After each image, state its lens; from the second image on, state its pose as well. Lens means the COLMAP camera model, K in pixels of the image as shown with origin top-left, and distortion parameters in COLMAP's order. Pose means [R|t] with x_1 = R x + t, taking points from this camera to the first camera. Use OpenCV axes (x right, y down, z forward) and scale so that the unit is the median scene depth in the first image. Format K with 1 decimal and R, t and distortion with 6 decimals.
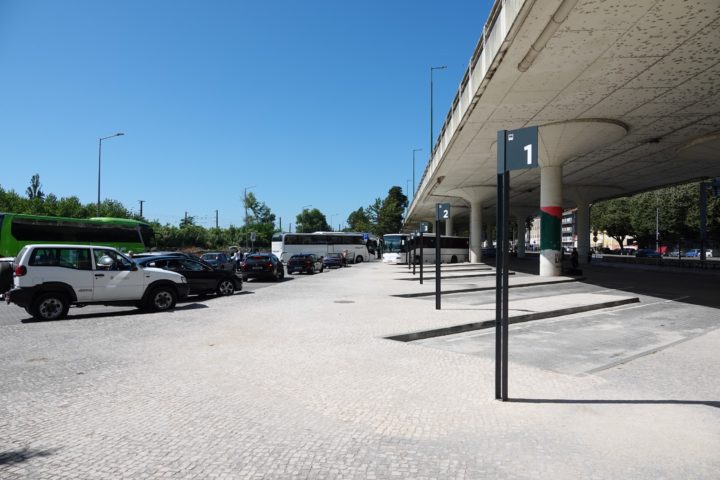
lens RADIAL K [[503.5, 0, 359.9], [0, 503.5, 241.7], [0, 0, 1]] dist [0.009734, 0.004734]
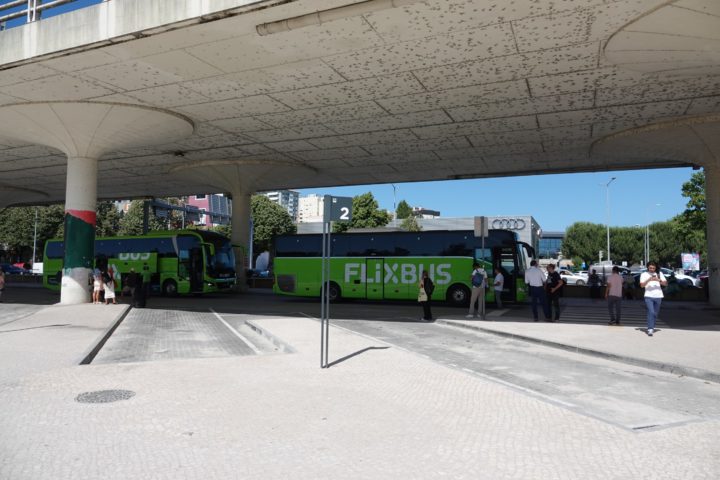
lens RADIAL K [[503.5, 0, 360.0], [0, 503.5, 238.9], [0, 0, 1]] dist [0.009734, 0.004734]
pose [[0.329791, 0.047794, 0.942843, -0.276439], [-0.011427, 0.998847, -0.046636, 0.004322], [-0.943985, 0.004607, 0.329957, 0.504544]]
